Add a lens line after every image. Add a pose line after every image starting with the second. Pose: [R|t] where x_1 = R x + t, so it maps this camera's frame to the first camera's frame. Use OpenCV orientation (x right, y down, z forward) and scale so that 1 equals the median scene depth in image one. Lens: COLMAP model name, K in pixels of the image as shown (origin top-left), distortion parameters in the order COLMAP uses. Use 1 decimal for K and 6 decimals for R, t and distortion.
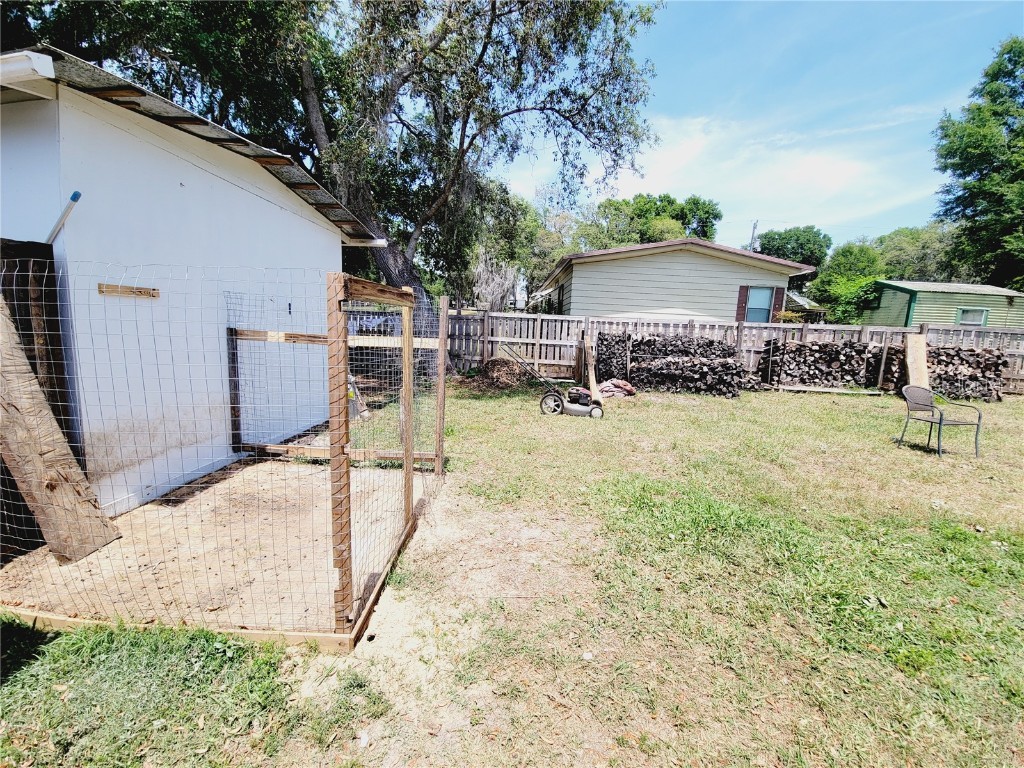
lens RADIAL K [[405.8, 0, 518.2], [0, 405.8, 386.7], [0, 0, 1]] dist [-0.007829, -0.000514]
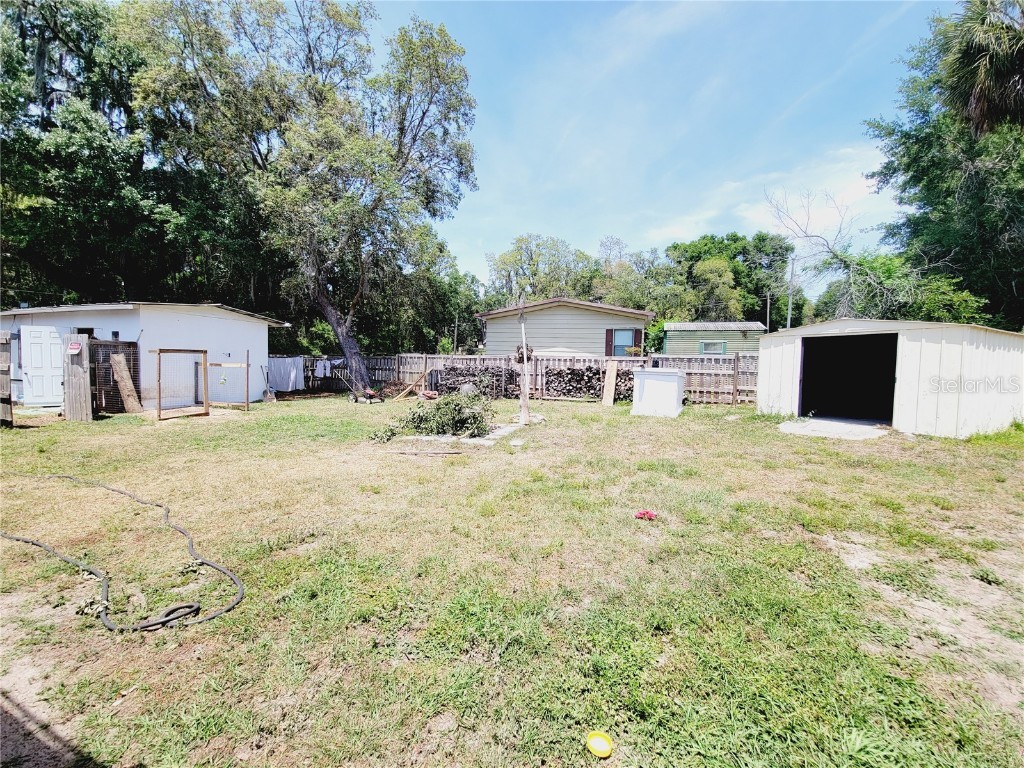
lens RADIAL K [[405.8, 0, 513.9], [0, 405.8, 383.2], [0, 0, 1]] dist [-0.007829, -0.000514]
pose [[0.967218, -0.008322, -0.253810, 0.595433], [-0.020114, 0.993812, -0.109239, 0.074861], [0.253149, 0.110763, 0.961066, -0.322201]]
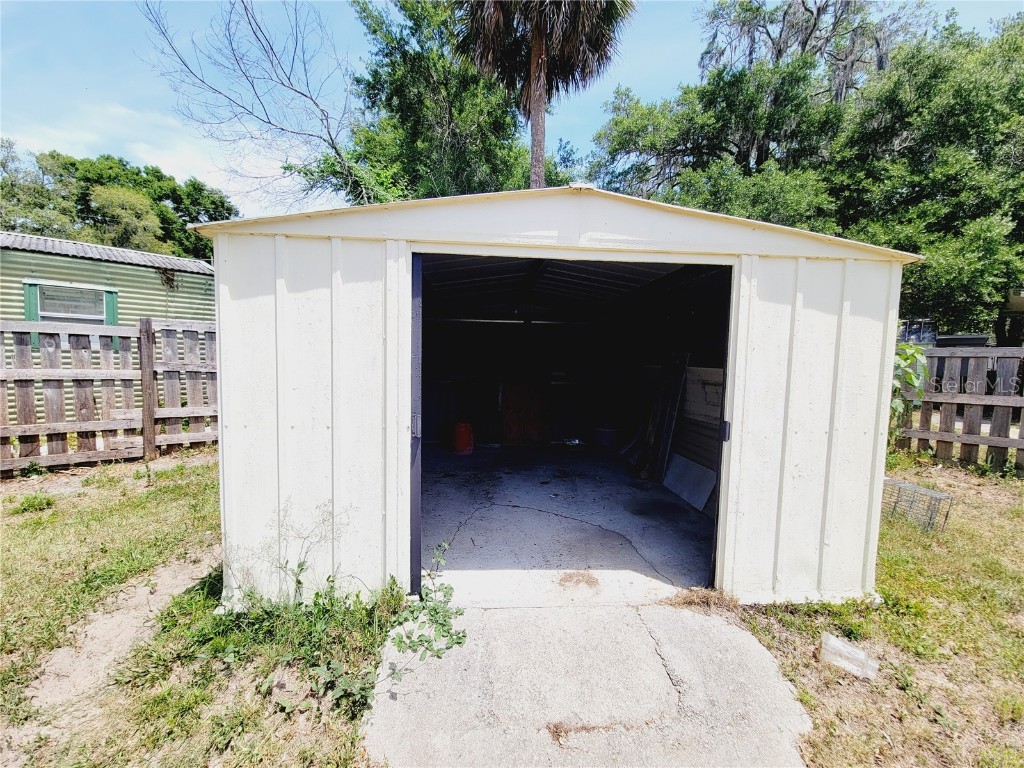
lens RADIAL K [[405.8, 0, 519.4], [0, 405.8, 381.2], [0, 0, 1]] dist [-0.007829, -0.000514]
pose [[0.584434, -0.088349, 0.806617, 0.752151], [0.123408, 0.992169, 0.019258, -0.017121], [-0.802002, 0.088288, 0.590760, 0.211984]]
